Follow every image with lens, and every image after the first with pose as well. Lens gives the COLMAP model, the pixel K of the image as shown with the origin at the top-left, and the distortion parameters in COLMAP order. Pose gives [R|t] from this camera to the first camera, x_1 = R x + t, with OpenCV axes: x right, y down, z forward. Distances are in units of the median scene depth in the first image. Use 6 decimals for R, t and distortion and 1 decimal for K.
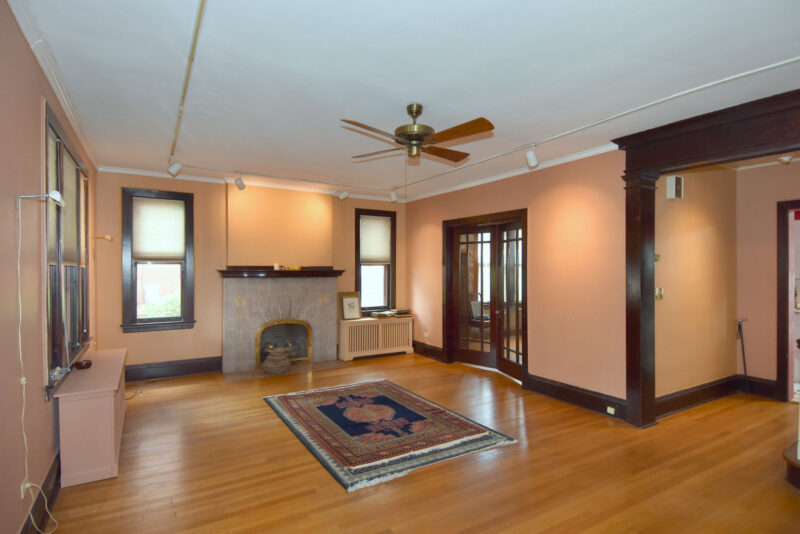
lens RADIAL K [[442.2, 0, 400.0], [0, 442.2, 267.0], [0, 0, 1]] dist [-0.002438, -0.000650]
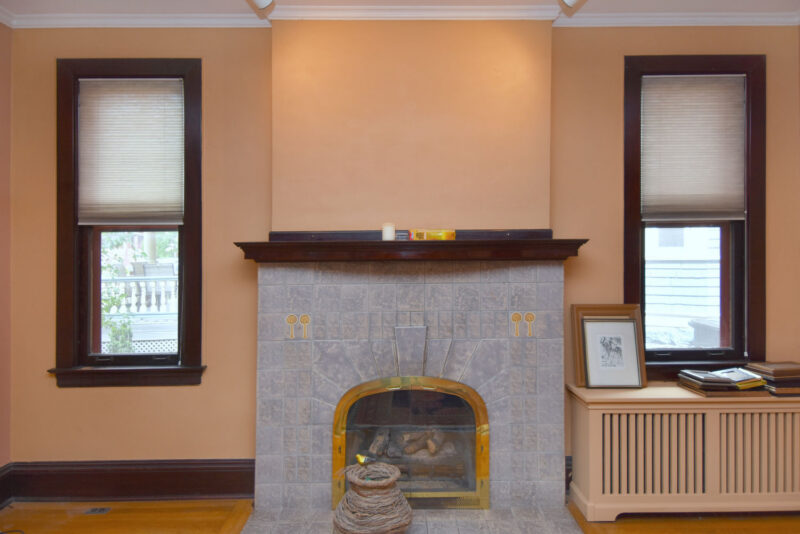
lens RADIAL K [[571.5, 0, 400.2], [0, 571.5, 277.9], [0, 0, 1]] dist [0.020794, -0.000402]
pose [[0.872161, 0.000133, -0.489218, -0.038496], [0.008055, 0.999861, 0.014632, 0.028817], [0.489152, -0.016702, 0.872039, 0.562251]]
